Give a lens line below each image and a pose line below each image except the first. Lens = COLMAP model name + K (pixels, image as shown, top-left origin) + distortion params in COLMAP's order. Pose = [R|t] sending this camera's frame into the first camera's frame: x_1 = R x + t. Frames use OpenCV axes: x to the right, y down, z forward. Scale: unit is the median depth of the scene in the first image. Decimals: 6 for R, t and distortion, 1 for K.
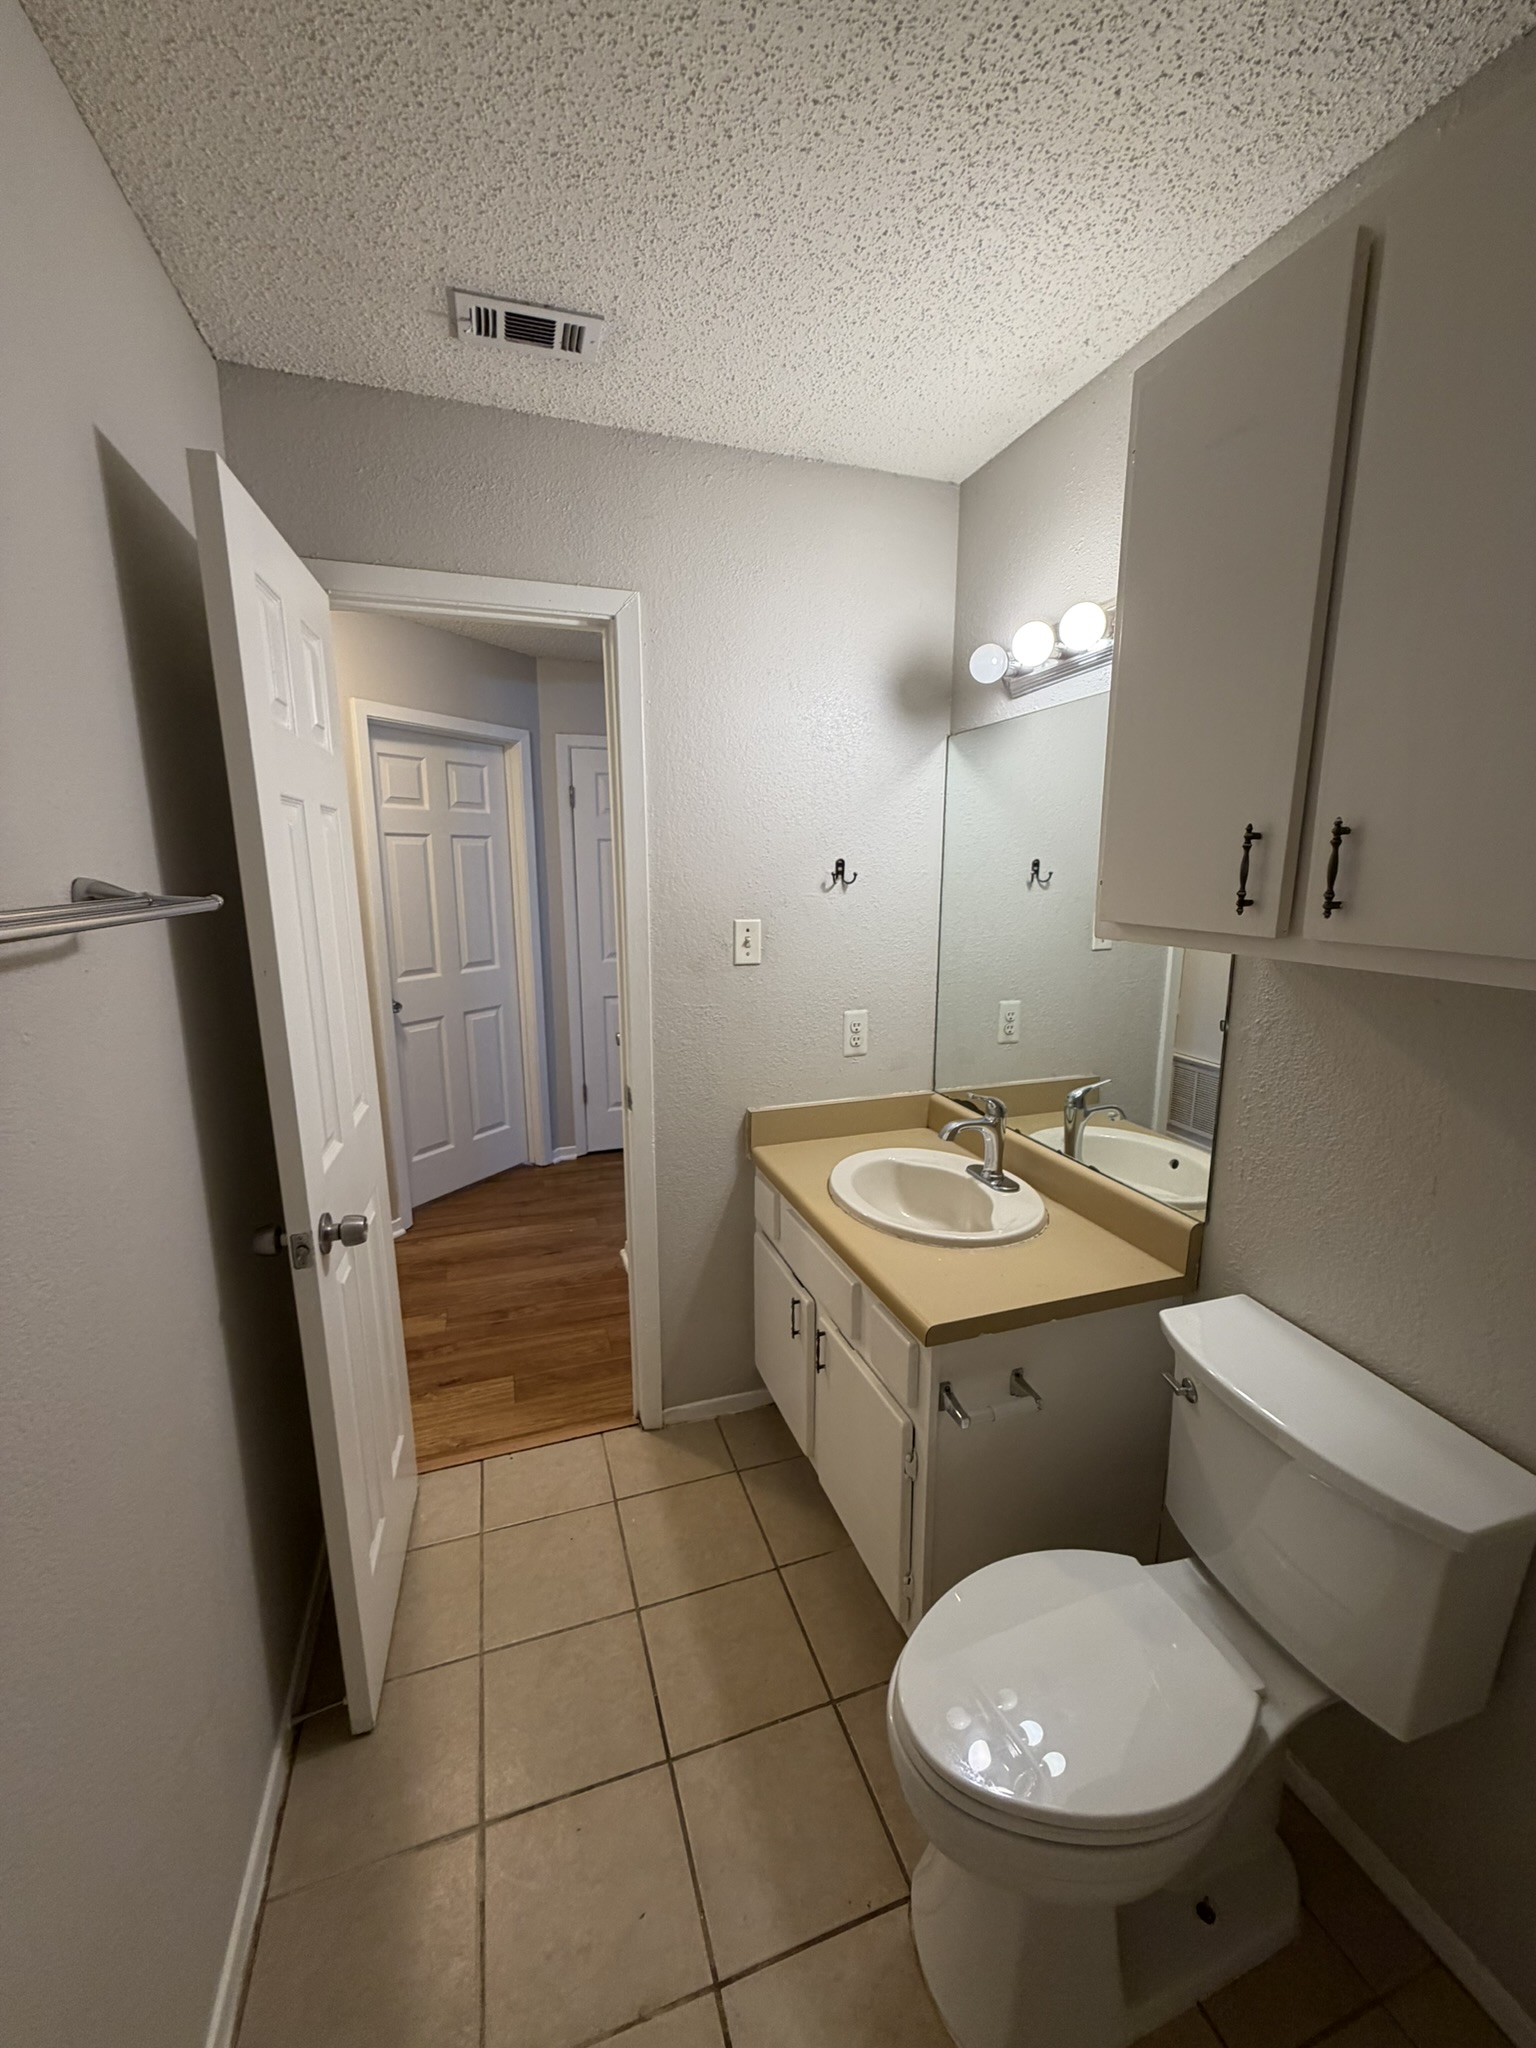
lens RADIAL K [[819.4, 0, 762.7], [0, 819.4, 1018.8], [0, 0, 1]] dist [0.001096, -0.000035]
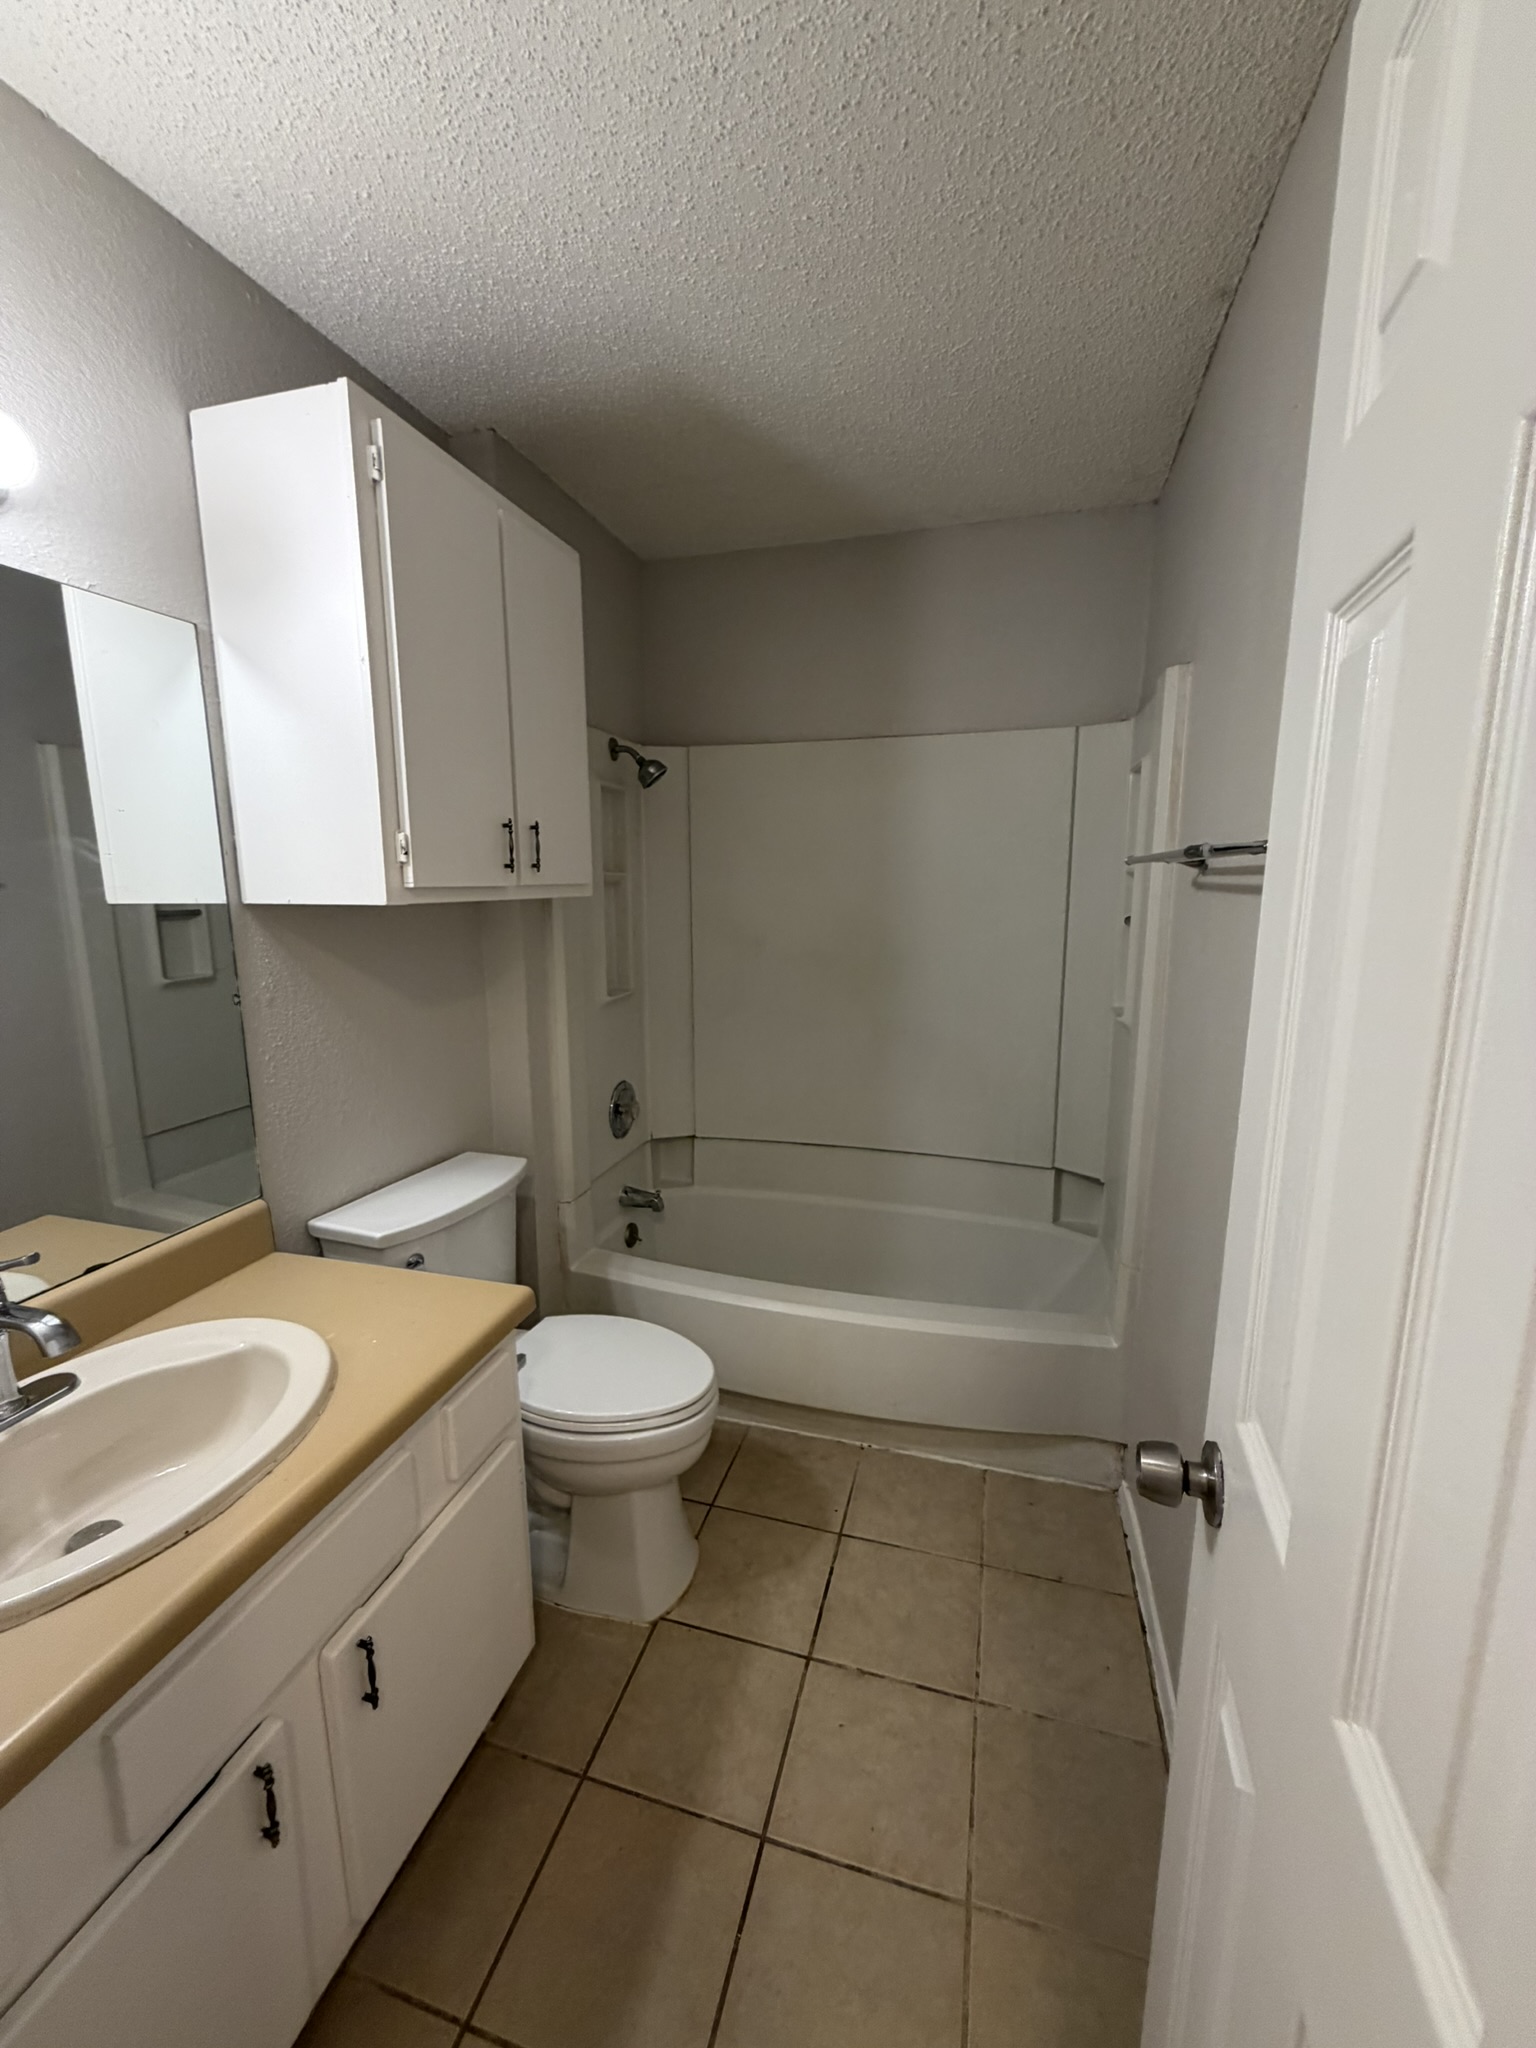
lens RADIAL K [[819.4, 0, 762.7], [0, 819.4, 1018.8], [0, 0, 1]] dist [0.001096, -0.000035]
pose [[-0.821957, -0.094601, 0.561638, -0.599580], [0.111149, 0.940506, 0.321083, -0.246516], [-0.558598, 0.326342, -0.762541, 1.573484]]
